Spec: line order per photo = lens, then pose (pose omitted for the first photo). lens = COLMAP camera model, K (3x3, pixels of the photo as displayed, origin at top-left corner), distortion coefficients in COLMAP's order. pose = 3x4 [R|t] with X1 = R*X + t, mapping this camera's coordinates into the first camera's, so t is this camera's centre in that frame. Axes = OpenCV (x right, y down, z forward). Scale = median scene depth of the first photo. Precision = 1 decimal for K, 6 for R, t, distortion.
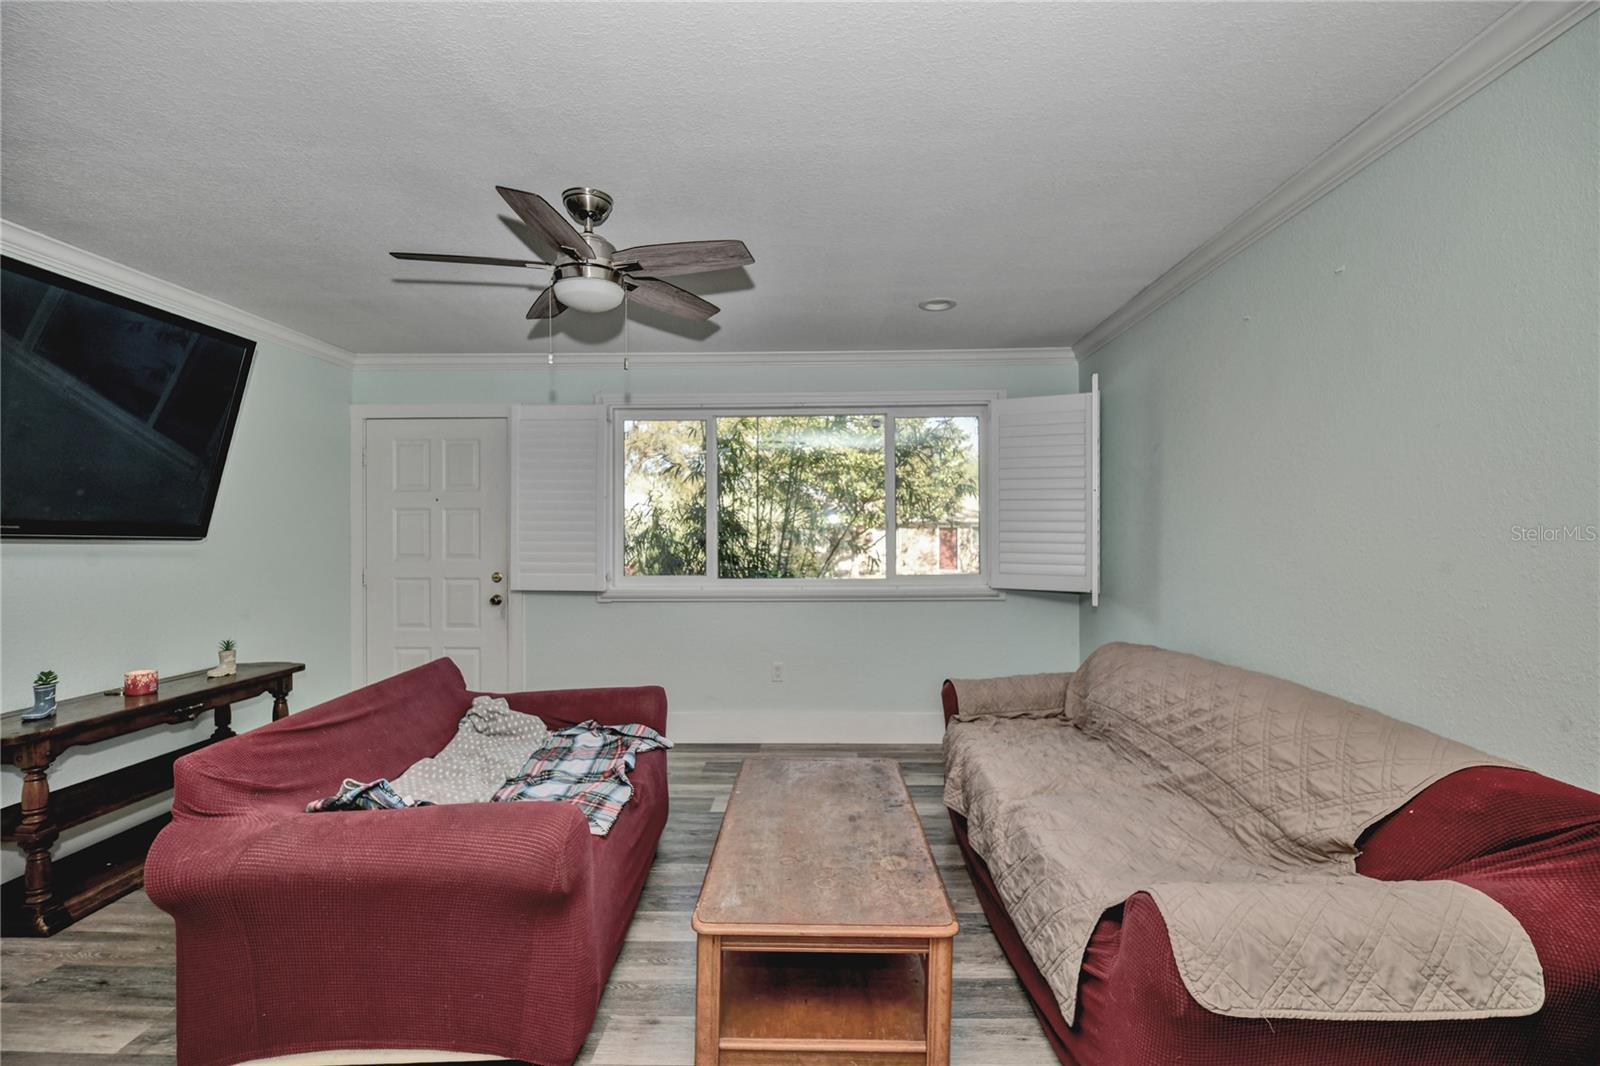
lens RADIAL K [[727.3, 0, 804.4], [0, 727.3, 536.6], [0, 0, 1]] dist [-0.022095, 0.000293]
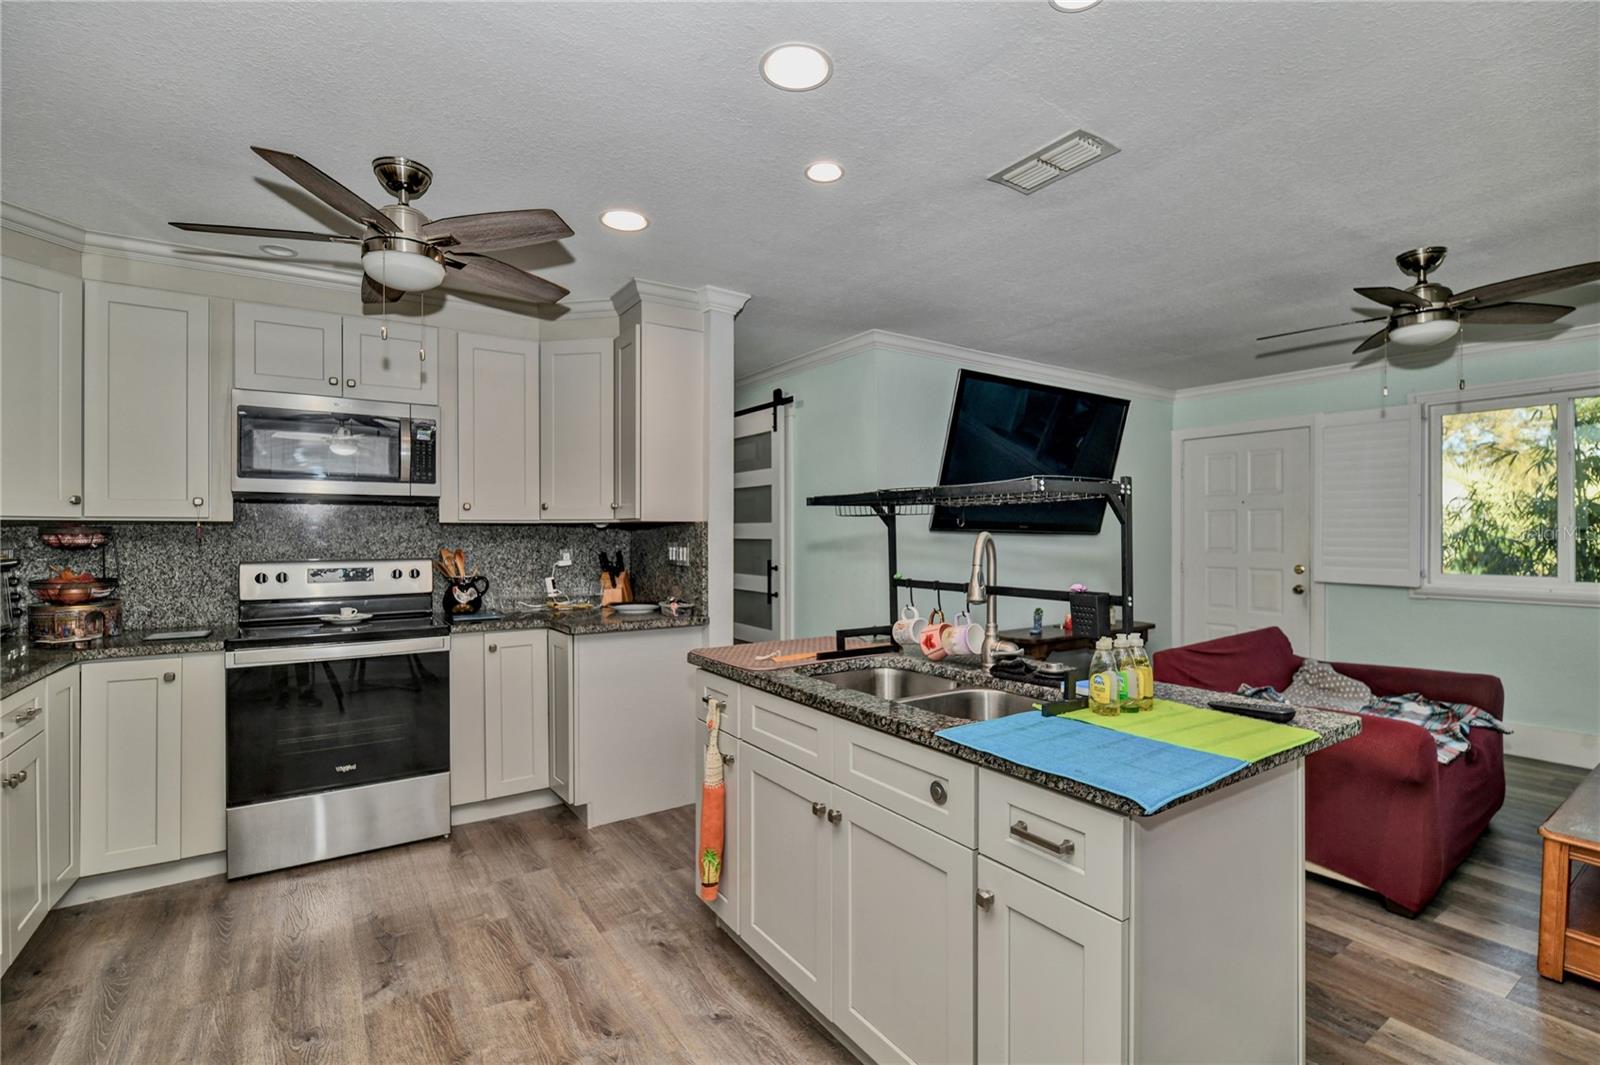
lens RADIAL K [[727.3, 0, 804.4], [0, 727.3, 536.1], [0, 0, 1]] dist [-0.022095, 0.000293]
pose [[0.581558, 0.003812, -0.813496, 0.043344], [-0.001489, 0.999992, 0.003622, 0.001907], [0.813503, -0.000896, 0.581560, -0.317342]]
